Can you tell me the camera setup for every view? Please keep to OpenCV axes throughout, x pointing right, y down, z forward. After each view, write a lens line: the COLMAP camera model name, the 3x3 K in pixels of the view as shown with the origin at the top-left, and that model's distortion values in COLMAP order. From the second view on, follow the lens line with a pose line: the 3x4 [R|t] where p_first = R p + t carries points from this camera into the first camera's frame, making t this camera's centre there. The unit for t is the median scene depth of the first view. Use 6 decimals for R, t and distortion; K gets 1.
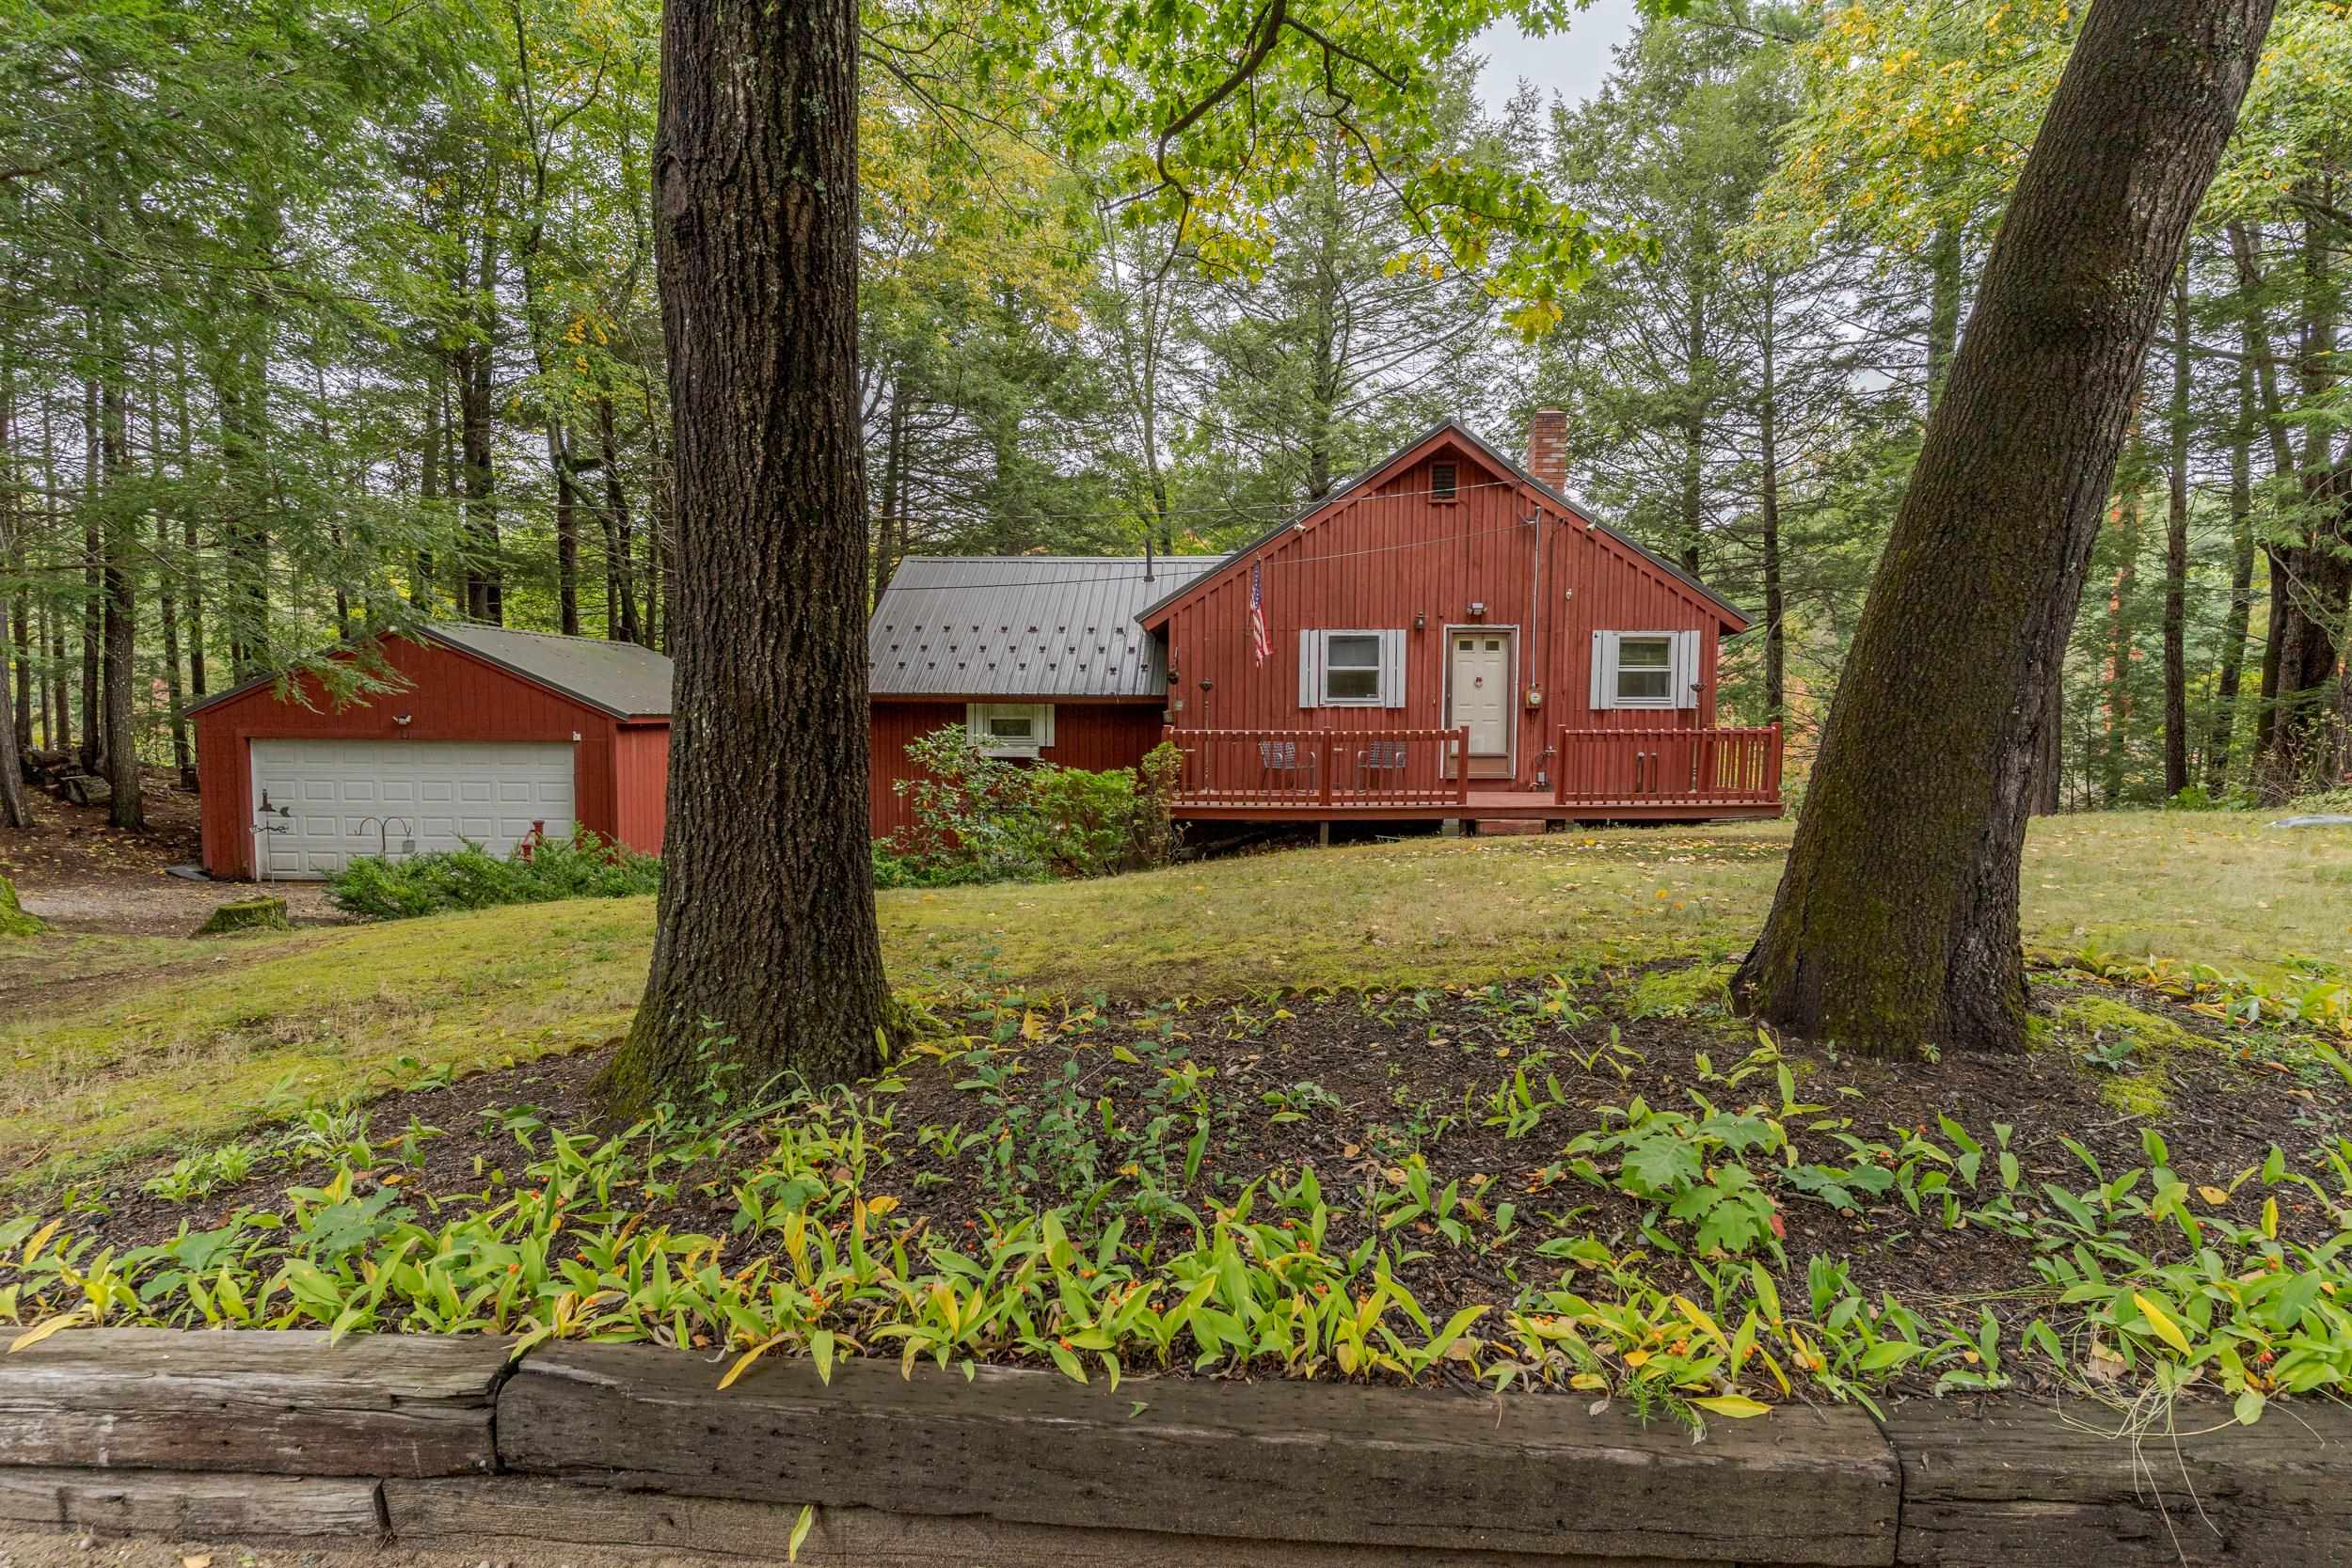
lens RADIAL K [[1103.2, 0, 1179.5], [0, 1103.2, 794.4], [0, 0, 1]] dist [-0.001635, 0.000685]
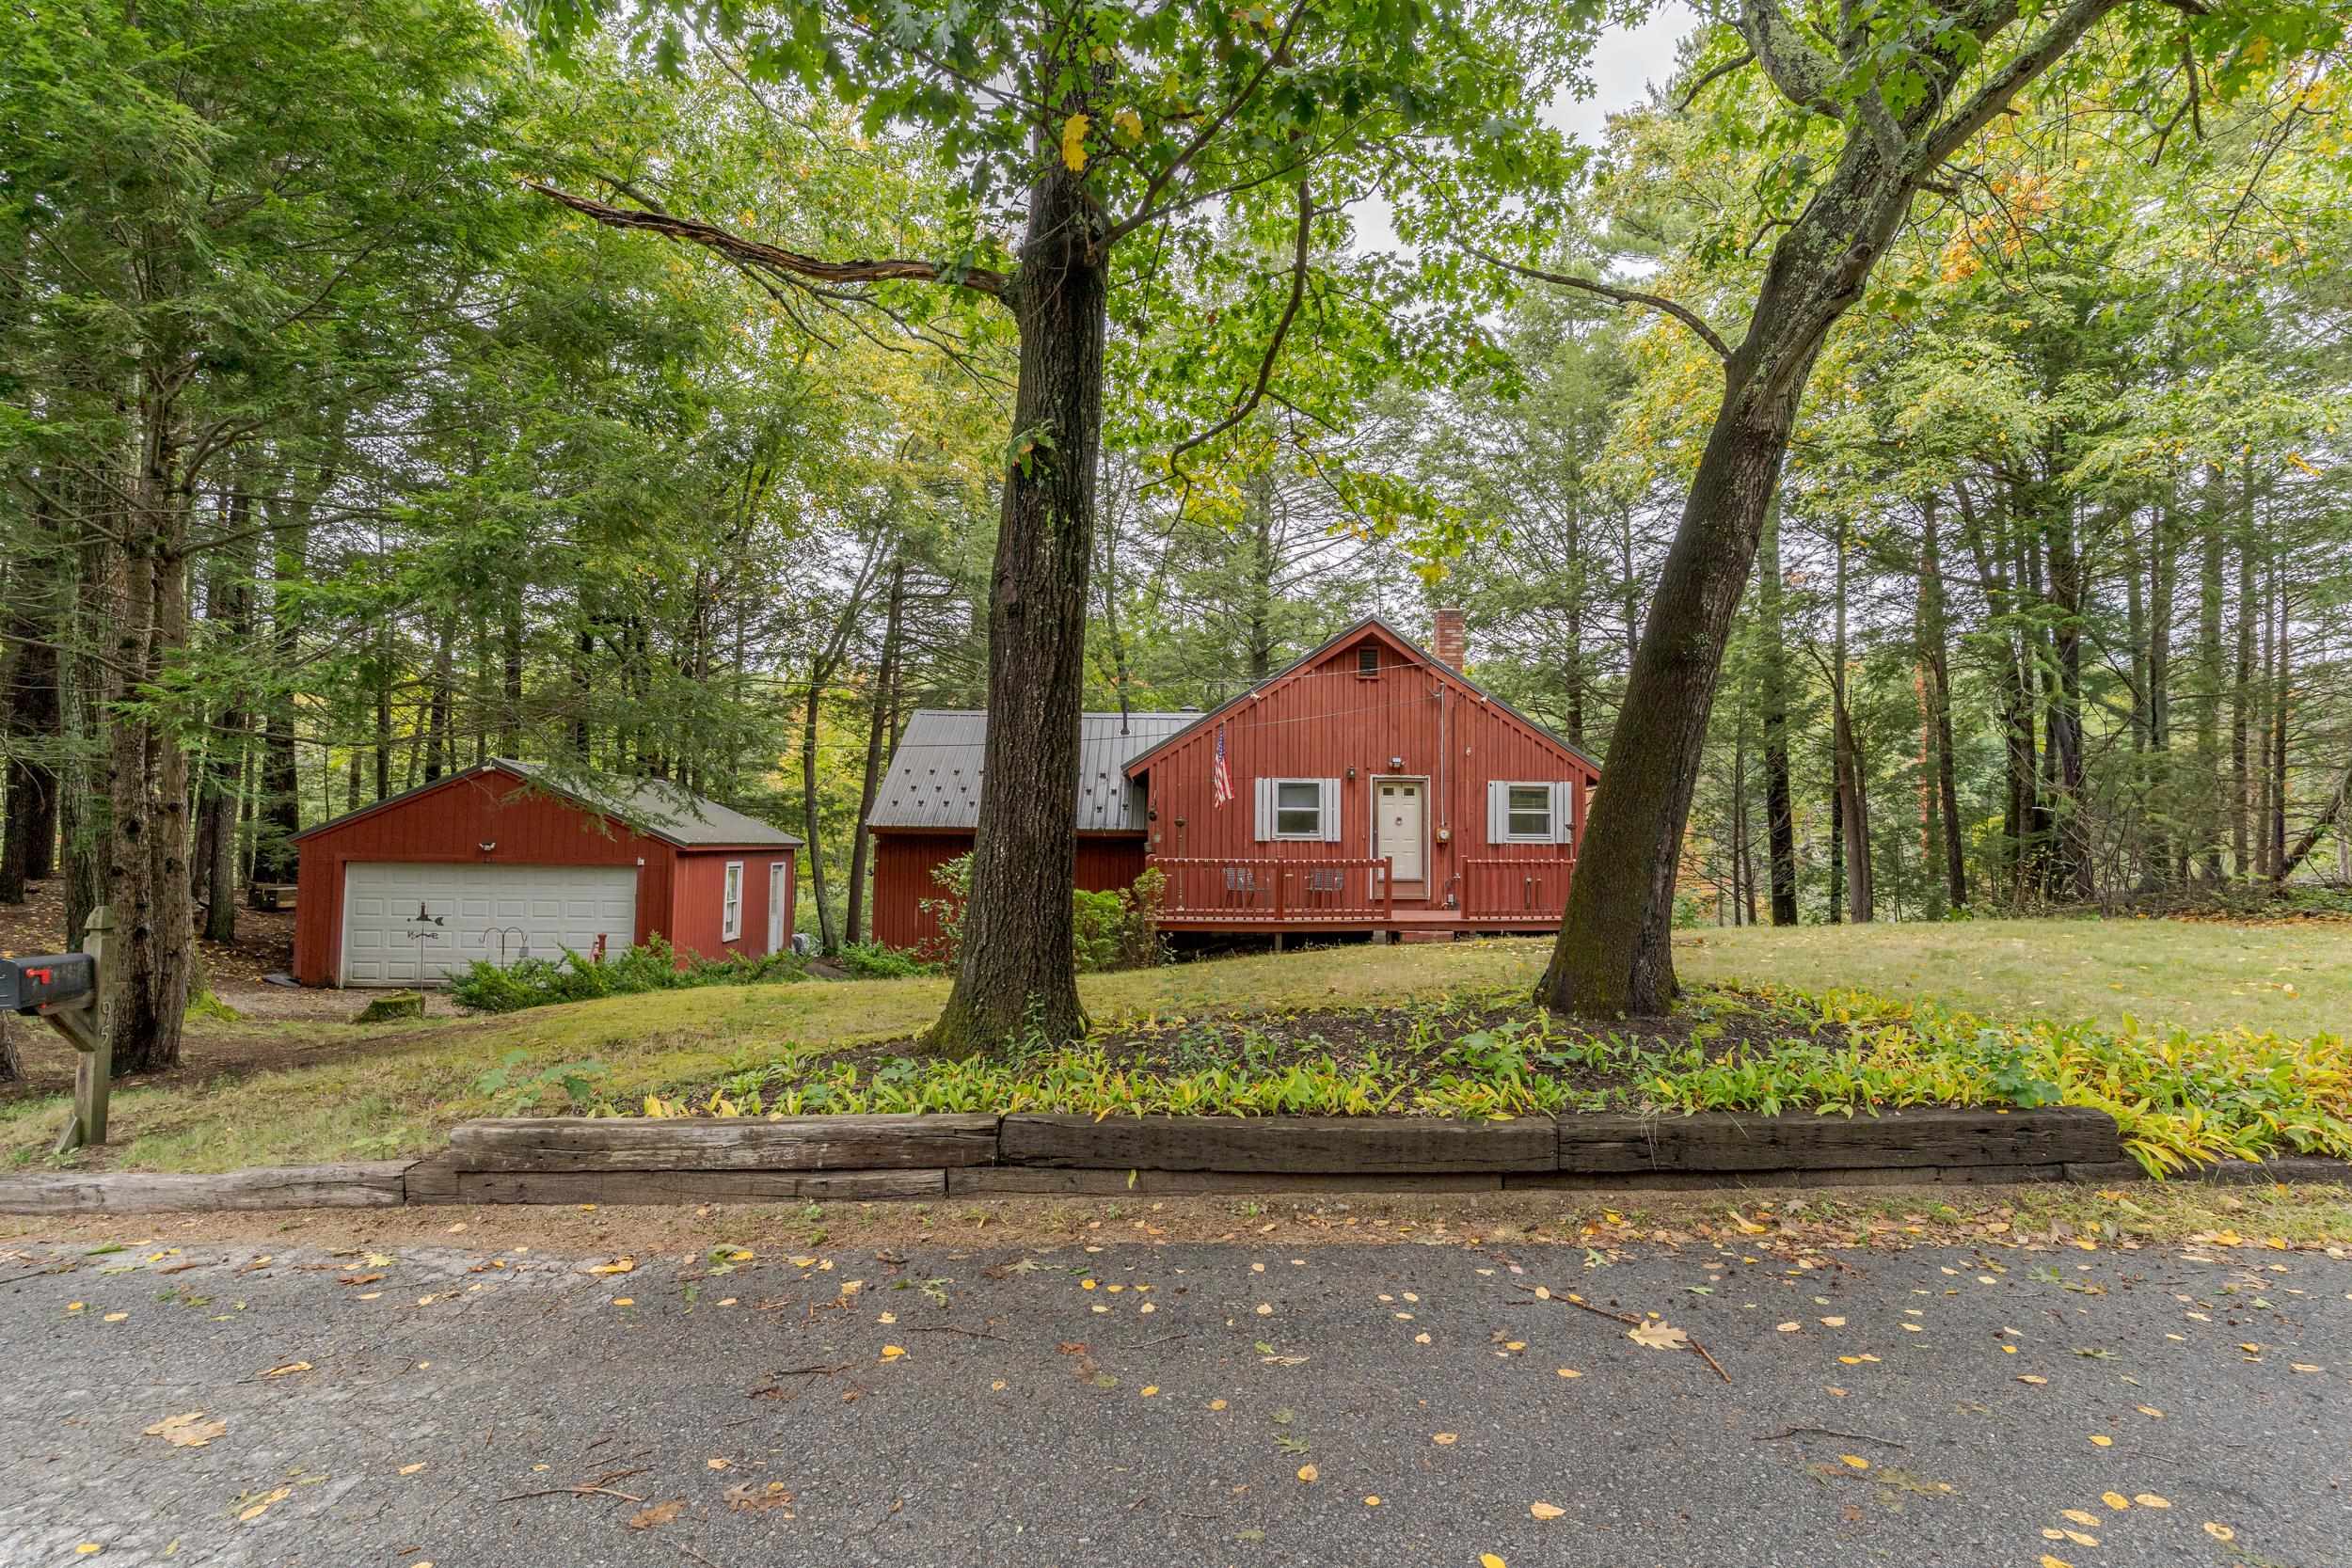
lens RADIAL K [[1103.2, 0, 1179.5], [0, 1103.2, 794.4], [0, 0, 1]] dist [-0.001635, 0.000685]
pose [[0.997781, 0.008854, 0.065993, -0.060179], [-0.000974, 0.992954, -0.118496, 0.016309], [-0.066578, 0.118168, 0.990759, -0.227429]]
